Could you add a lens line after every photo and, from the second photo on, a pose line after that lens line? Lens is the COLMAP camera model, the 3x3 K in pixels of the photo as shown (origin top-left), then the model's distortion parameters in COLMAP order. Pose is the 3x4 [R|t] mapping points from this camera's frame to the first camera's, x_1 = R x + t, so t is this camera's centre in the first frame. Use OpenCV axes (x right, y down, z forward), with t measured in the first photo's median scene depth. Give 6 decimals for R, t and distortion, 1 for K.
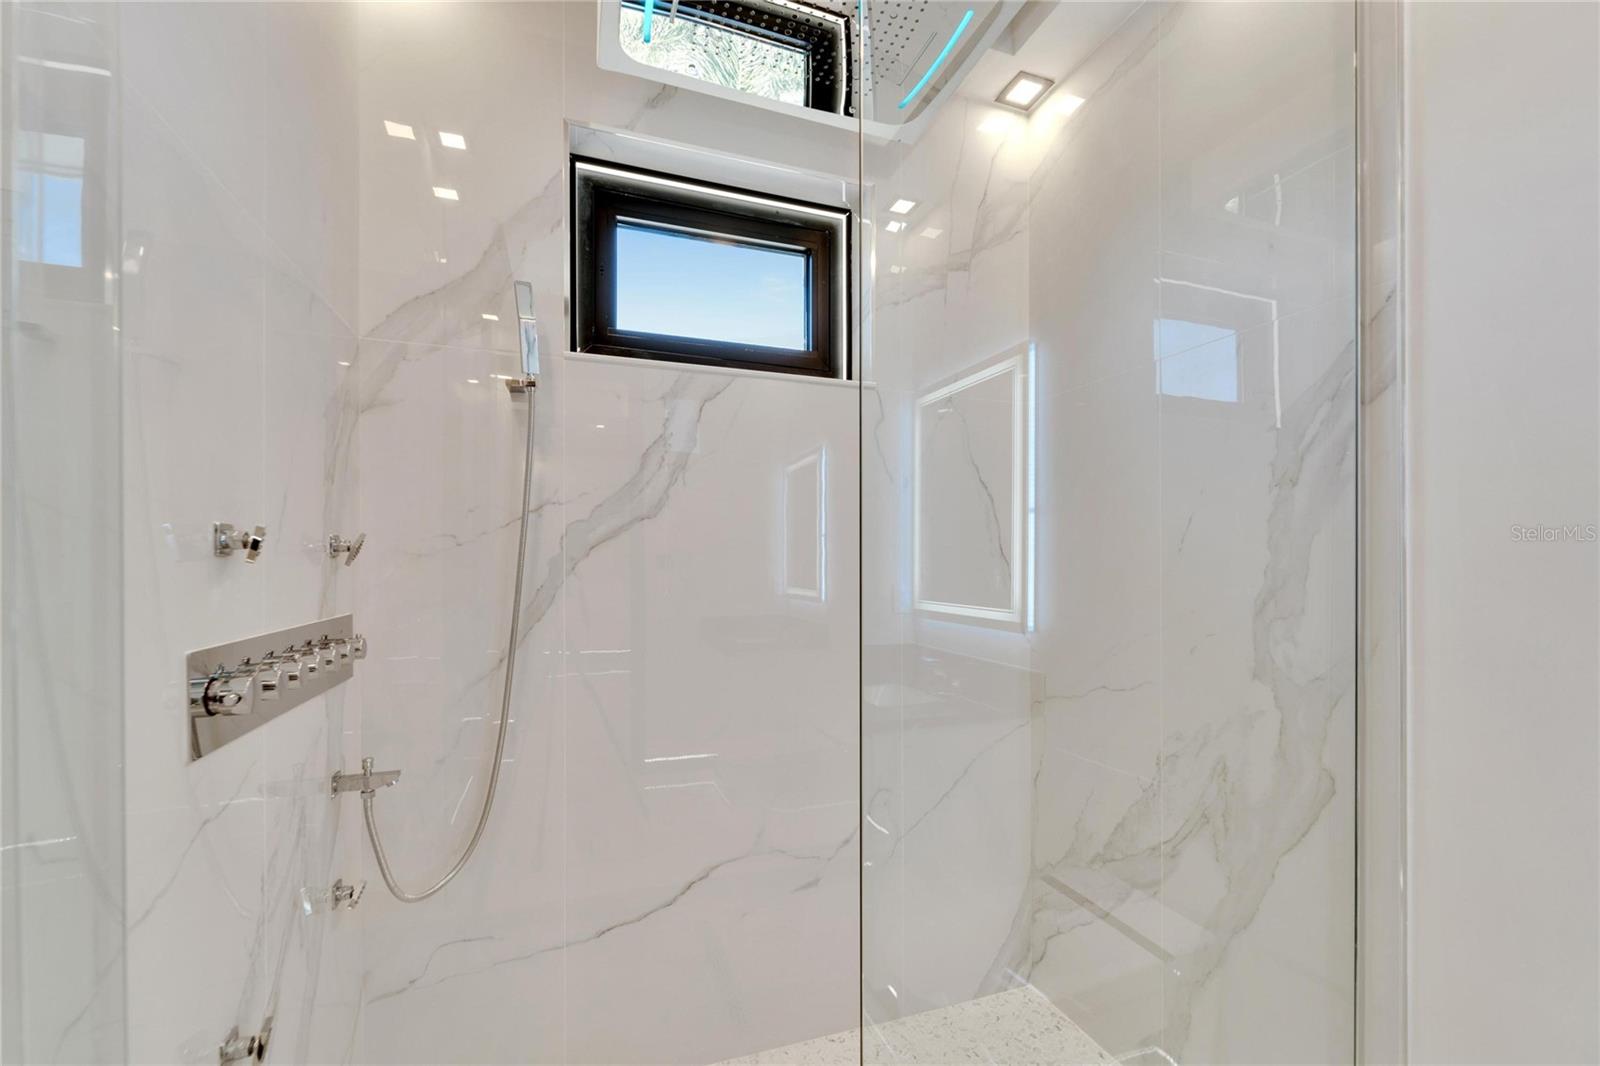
lens RADIAL K [[651.8, 0, 802.4], [0, 651.8, 571.6], [0, 0, 1]] dist [0.000767, -0.000436]
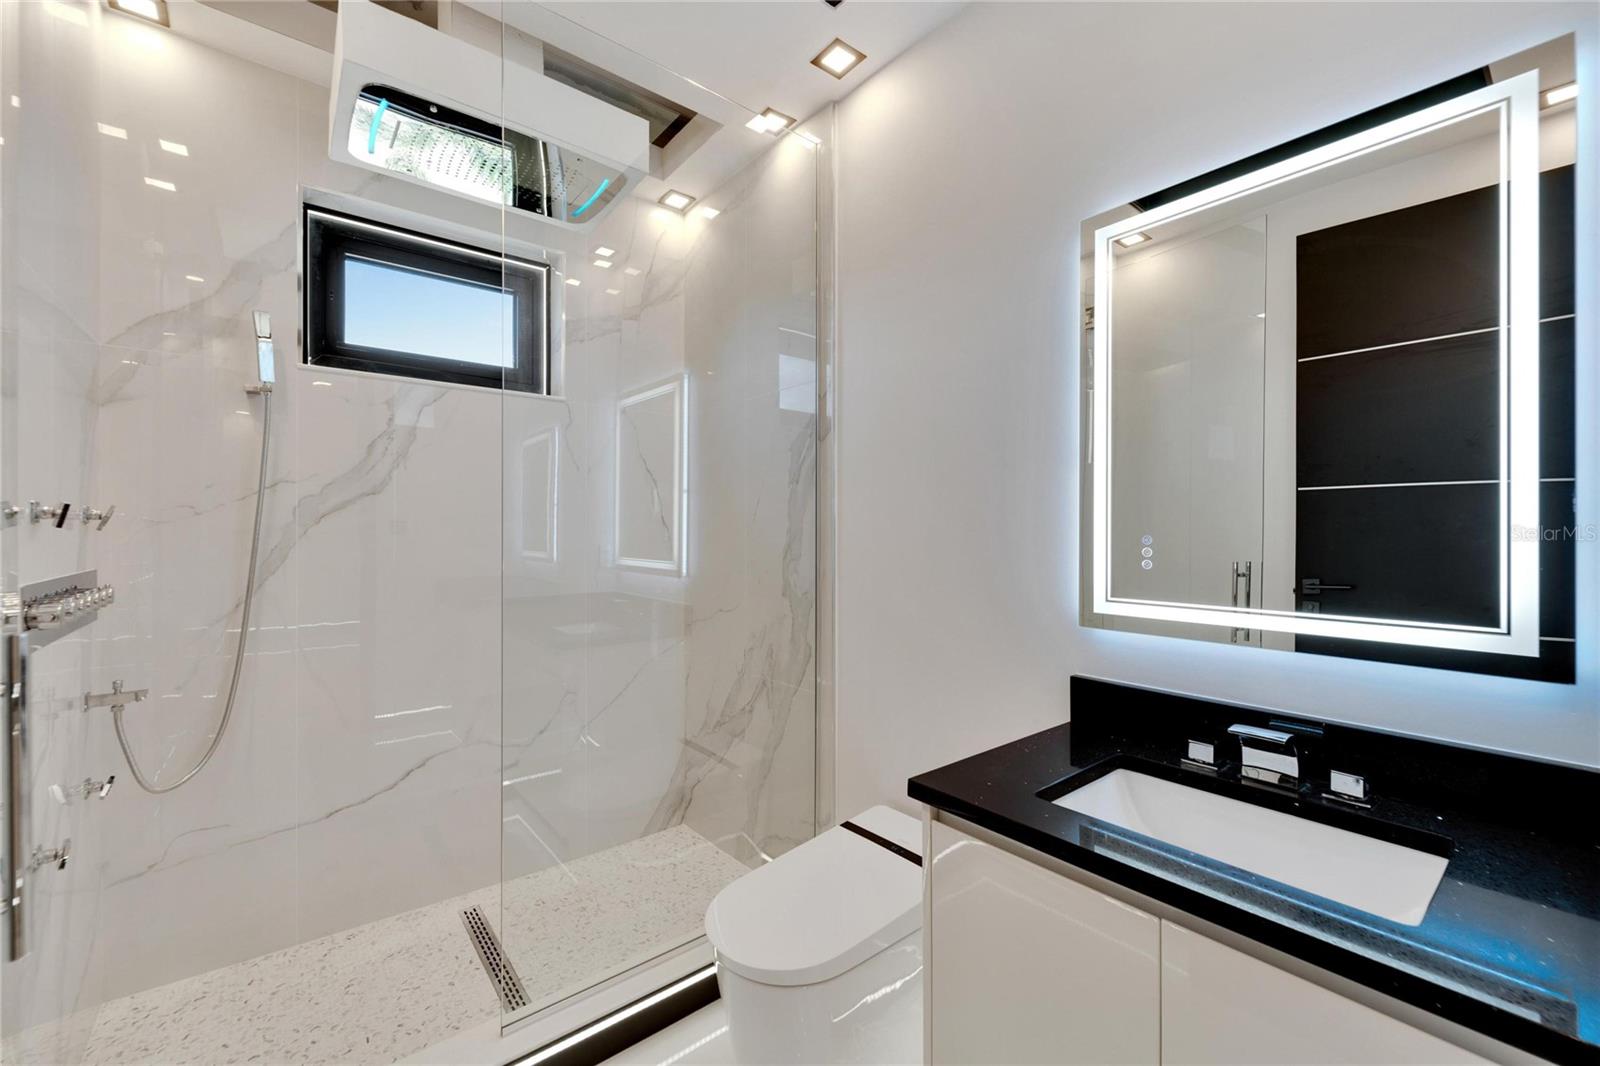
lens RADIAL K [[651.8, 0, 795.0], [0, 651.8, 529.2], [0, 0, 1]] dist [0.000767, -0.000436]
pose [[0.947879, -0.001619, 0.318627, 0.143961], [0.005877, 0.999906, -0.012402, 0.009167], [-0.318577, 0.013629, 0.947799, -0.491718]]
